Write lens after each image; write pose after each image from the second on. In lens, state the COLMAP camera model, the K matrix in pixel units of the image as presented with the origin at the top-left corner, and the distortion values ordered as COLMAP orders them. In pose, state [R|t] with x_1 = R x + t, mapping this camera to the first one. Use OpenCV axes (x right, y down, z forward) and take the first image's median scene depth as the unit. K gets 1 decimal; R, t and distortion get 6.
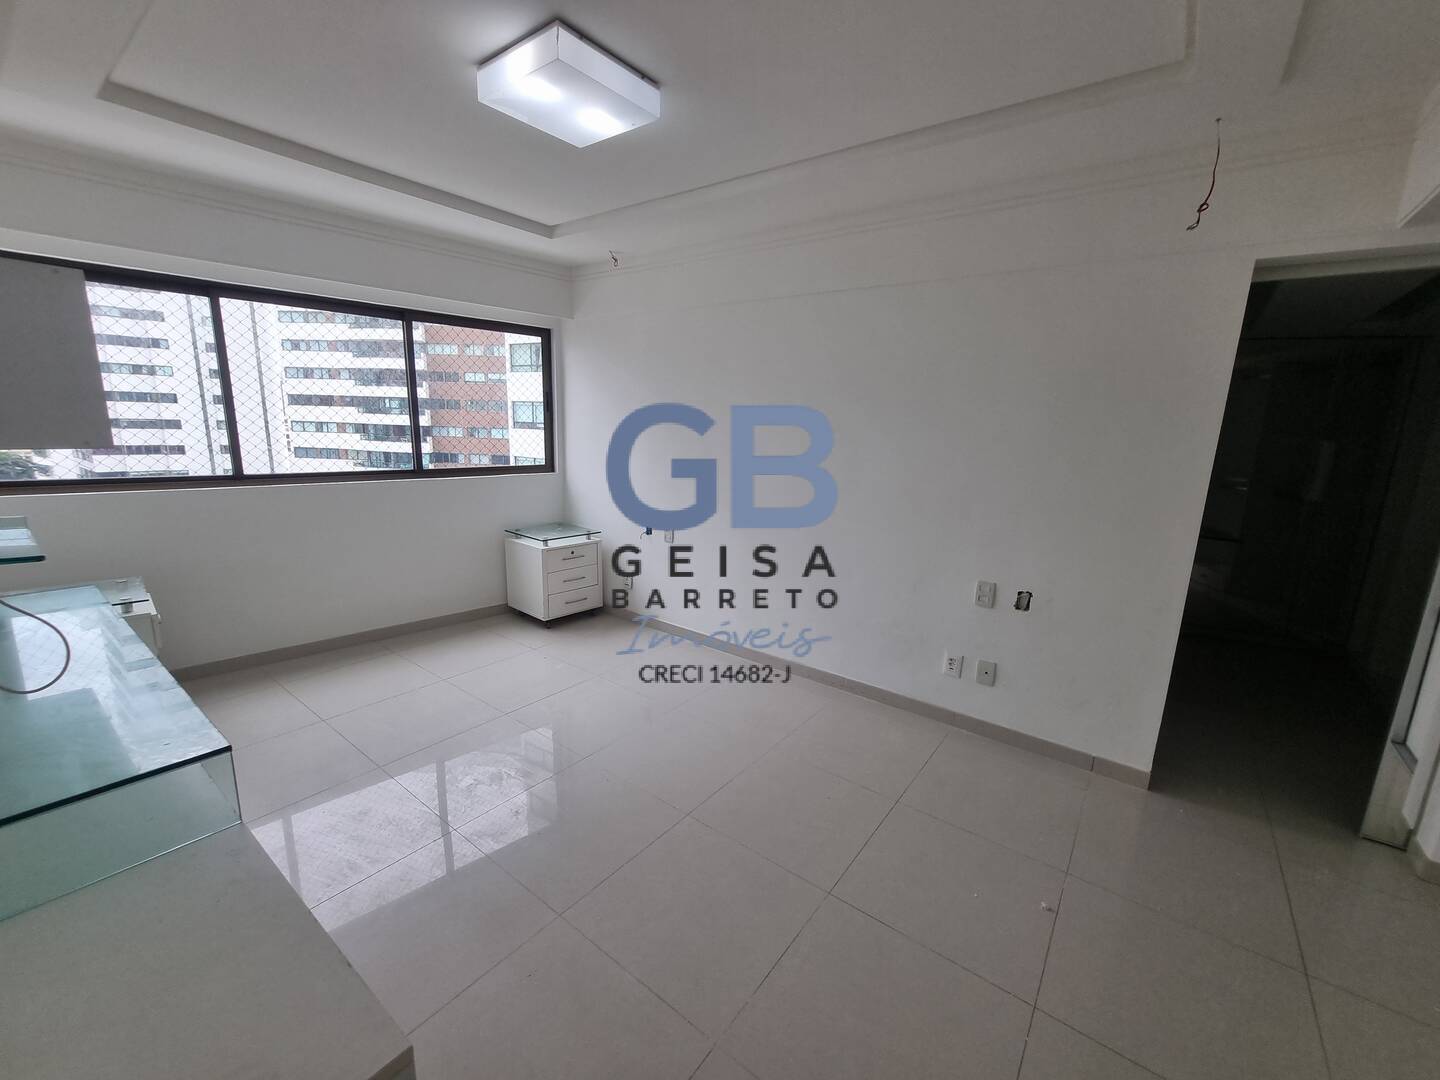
lens RADIAL K [[587.0, 0, 719.6], [0, 587.0, 549.3], [0, 0, 1]] dist [-0.001433, -0.000296]
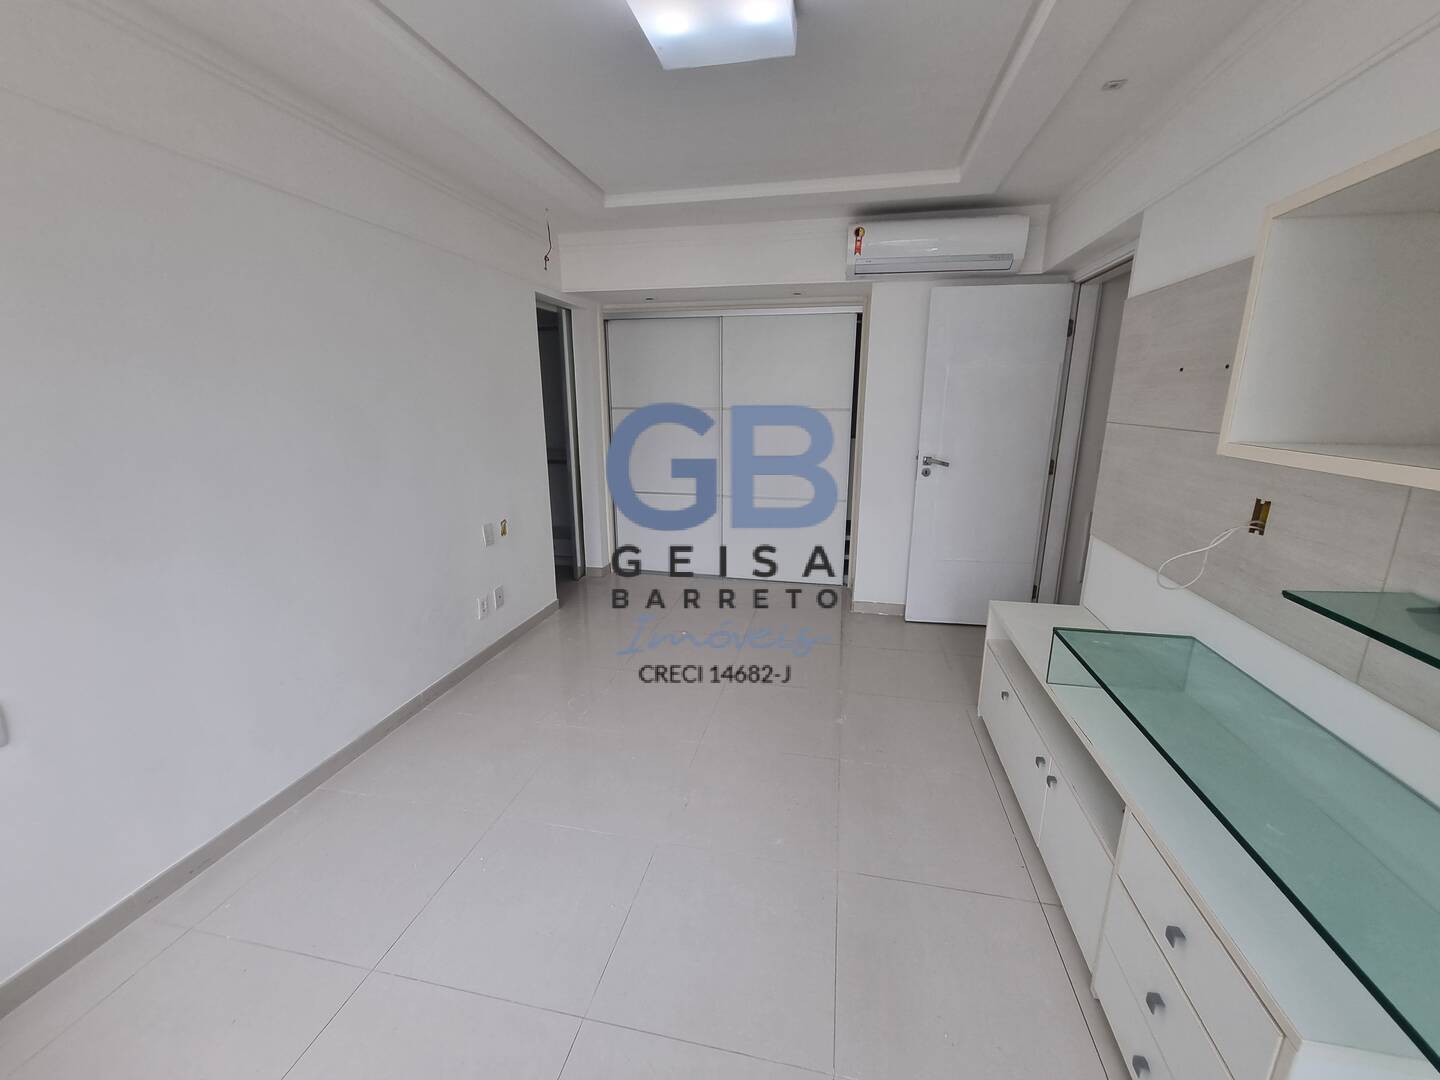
lens RADIAL K [[580.3, 0, 720.0], [0, 580.3, 540.0], [0, 0, 1]] dist [-0.001403, -0.000205]
pose [[-0.429351, -0.249965, 0.867857, -0.695804], [0.175040, 0.919683, 0.351489, -0.222667], [-0.886013, 0.302822, -0.351112, 0.907946]]
